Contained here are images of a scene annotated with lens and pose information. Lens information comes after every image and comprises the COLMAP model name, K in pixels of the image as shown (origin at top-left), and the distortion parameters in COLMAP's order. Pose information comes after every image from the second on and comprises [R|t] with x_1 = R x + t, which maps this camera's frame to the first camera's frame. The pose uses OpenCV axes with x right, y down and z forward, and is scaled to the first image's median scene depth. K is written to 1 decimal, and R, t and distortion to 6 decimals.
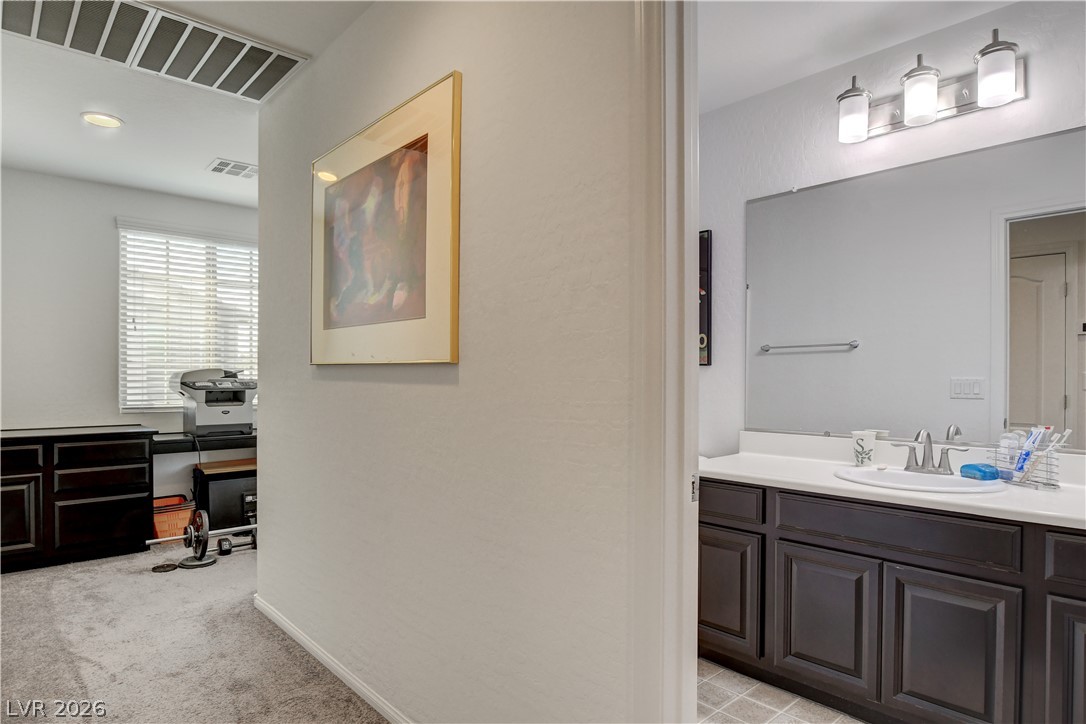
lens RADIAL K [[616.2, 0, 540.9], [0, 616.2, 377.4], [0, 0, 1]] dist [-0.038805, -0.000964]
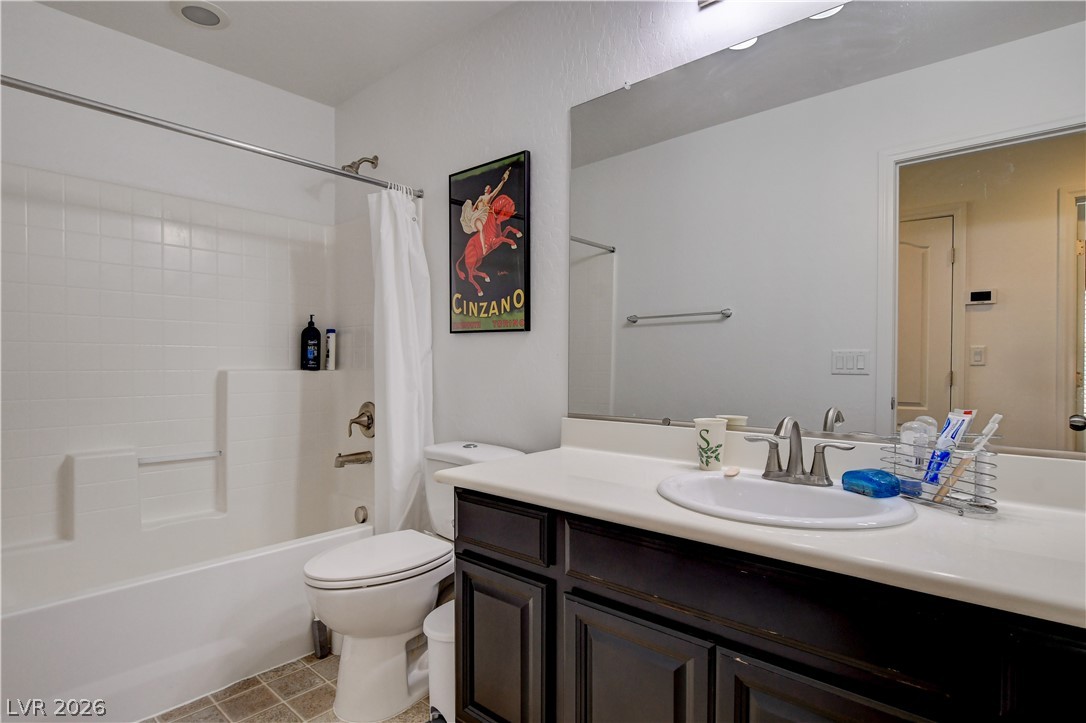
lens RADIAL K [[556.0, 0, 549.4], [0, 556.0, 372.5], [0, 0, 1]] dist [-0.030423, 0.002070]
pose [[0.993117, -0.006141, 0.116968, 0.302945], [0.003917, 0.999807, 0.019236, 0.025446], [-0.117063, -0.018645, 0.992949, 0.435843]]
